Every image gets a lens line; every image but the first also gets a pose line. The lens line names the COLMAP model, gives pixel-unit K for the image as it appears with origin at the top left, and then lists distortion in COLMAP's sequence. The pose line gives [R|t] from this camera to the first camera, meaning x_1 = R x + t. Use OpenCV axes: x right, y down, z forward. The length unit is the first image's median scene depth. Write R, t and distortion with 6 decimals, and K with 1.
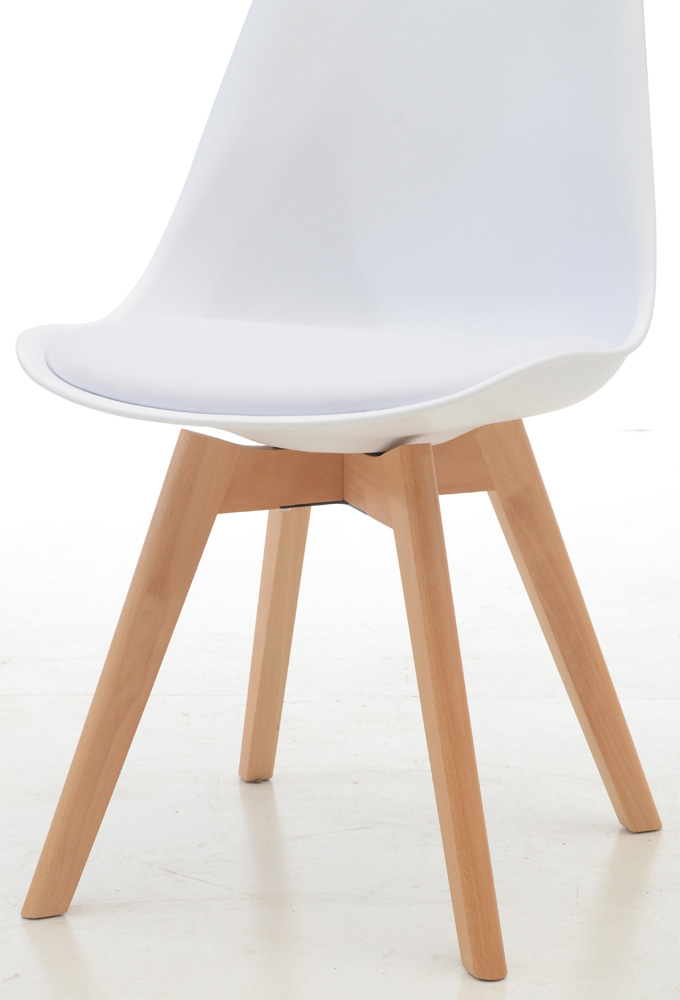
lens RADIAL K [[2772.4, 0, 340.0], [0, 2772.4, 500.0], [0, 0, 1]] dist [0.658386, 1.326587]
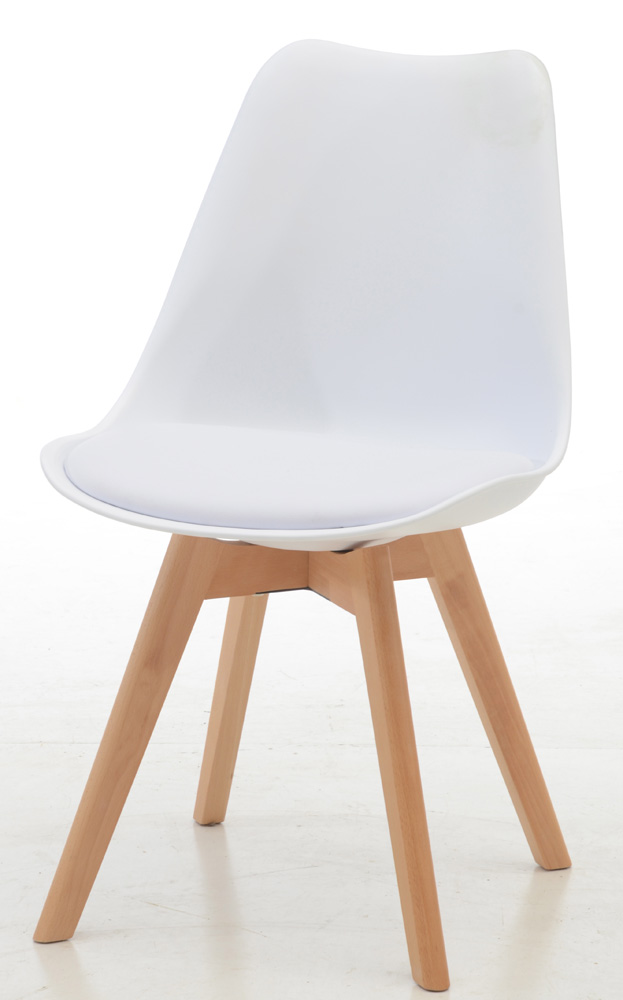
lens RADIAL K [[3416.4, 0, 311.5], [0, 3416.4, 500.0], [0, 0, 1]] dist [1.095849, -1.122711]
pose [[0.998739, 0.005935, 0.049861, -0.068362], [-0.006454, 0.999927, 0.010260, -0.050570], [-0.049797, -0.010569, 0.998703, -0.441275]]
